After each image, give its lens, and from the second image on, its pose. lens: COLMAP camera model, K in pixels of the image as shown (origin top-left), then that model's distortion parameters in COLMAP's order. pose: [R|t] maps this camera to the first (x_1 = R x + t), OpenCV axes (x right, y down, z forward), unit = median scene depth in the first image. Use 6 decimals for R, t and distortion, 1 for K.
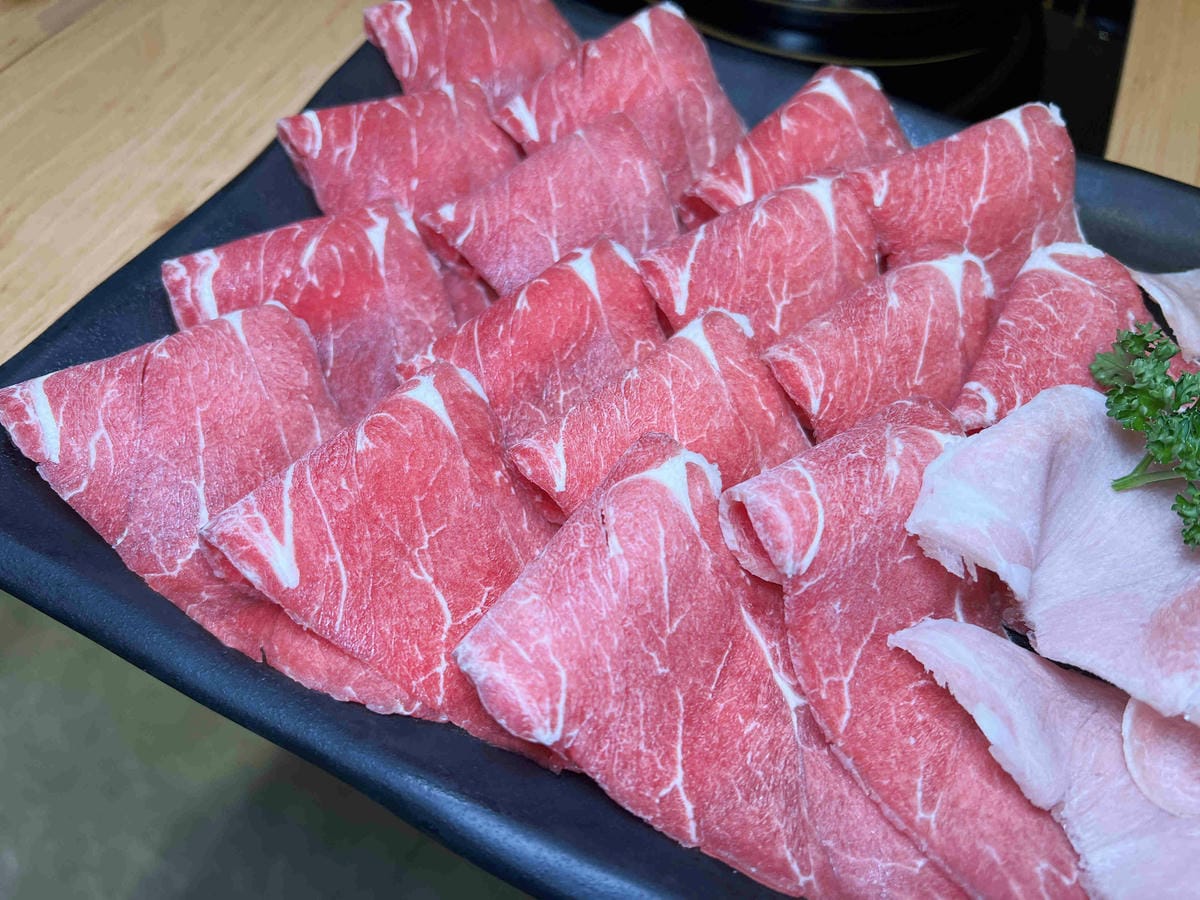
lens RADIAL K [[936.0, 0, 600.0], [0, 936.0, 450.0], [0, 0, 1]] dist [-0.002627, -0.051609]
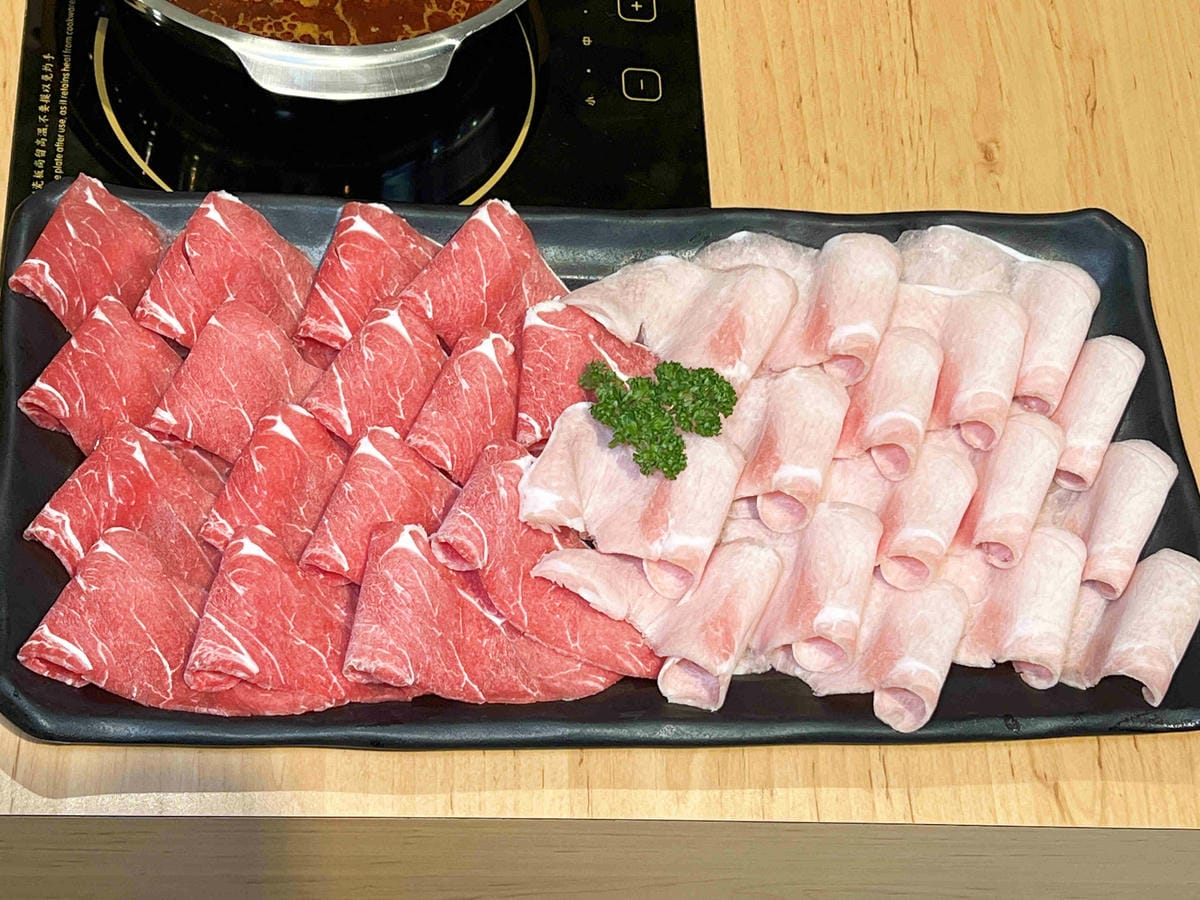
lens RADIAL K [[2448.0, 0, 600.0], [0, 2448.0, 450.0], [0, 0, 1]] dist [0.183669, 0.095433]
pose [[0.861905, -0.378503, 0.337424, -1.116806], [0.319895, 0.922190, 0.217330, -1.029264], [-0.393429, -0.079378, 0.915922, -3.478501]]
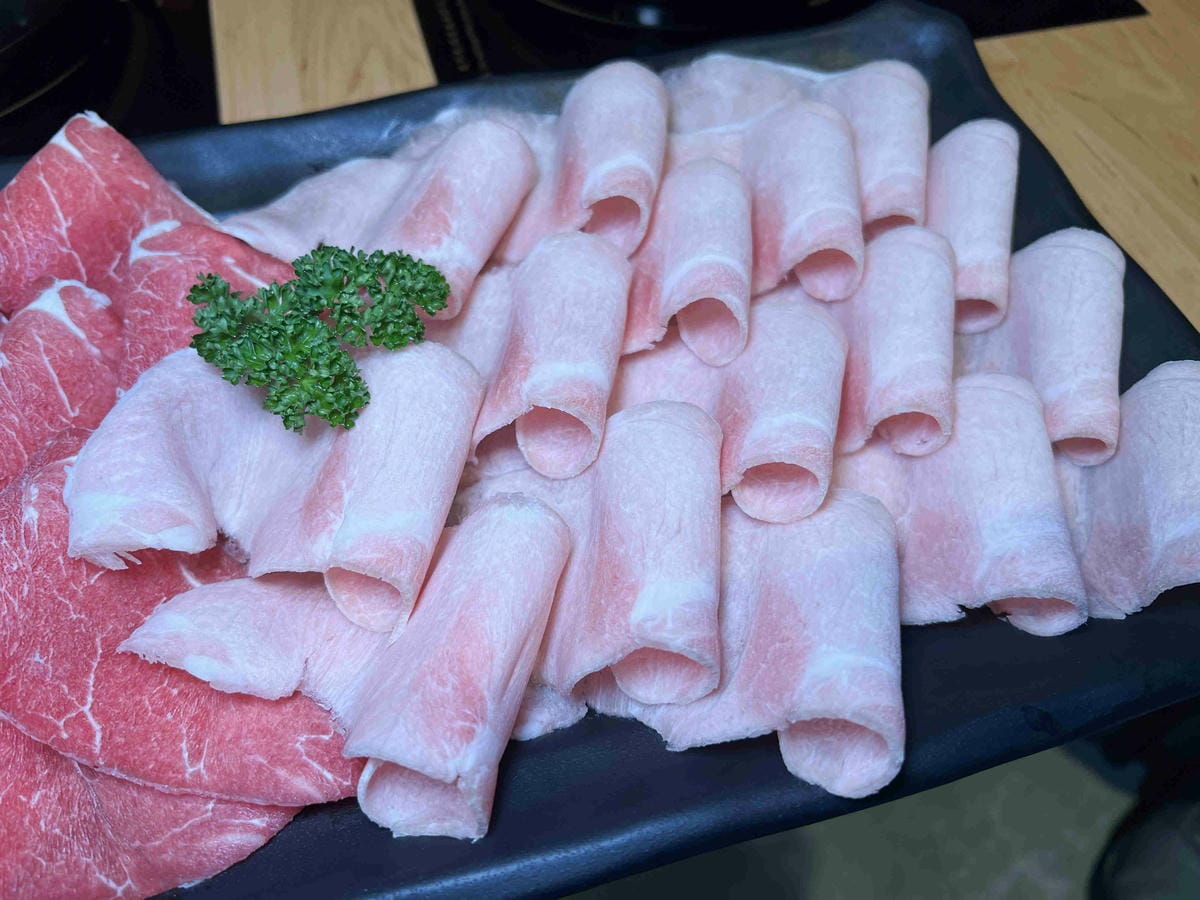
lens RADIAL K [[927.5, 0, 622.0], [0, 927.5, 444.1], [0, 0, 1]] dist [0.007655, -0.045953]
pose [[0.756432, -0.538809, 0.370804, 0.444293], [0.525276, 0.838232, 0.146469, 0.141821], [-0.389739, 0.083981, 0.917088, -0.215111]]
